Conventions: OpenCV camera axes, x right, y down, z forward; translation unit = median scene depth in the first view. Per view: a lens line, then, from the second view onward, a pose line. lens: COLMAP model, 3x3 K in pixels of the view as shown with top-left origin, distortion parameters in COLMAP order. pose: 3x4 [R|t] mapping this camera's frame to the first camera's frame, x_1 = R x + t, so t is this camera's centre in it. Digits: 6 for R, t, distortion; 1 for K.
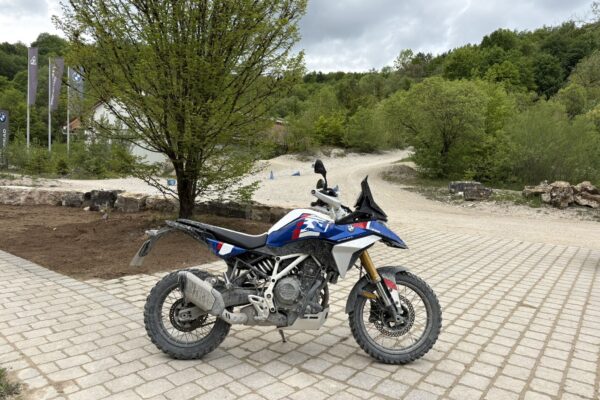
lens RADIAL K [[454.8, 0, 298.5], [0, 454.8, 195.8], [0, 0, 1]] dist [0.046860, -0.049038]
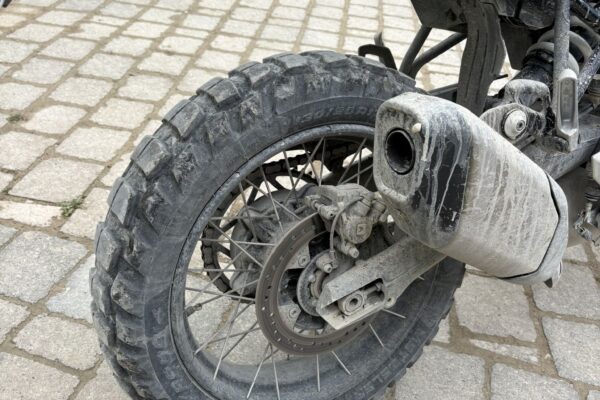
lens RADIAL K [[612.2, 0, 302.6], [0, 612.2, 209.7], [0, 0, 1]] dist [0.029758, 0.000000]
pose [[0.870727, -0.217746, 0.440933, -0.367404], [-0.046522, 0.856135, 0.514654, 0.087382], [-0.489562, -0.468636, 0.735330, 0.809582]]
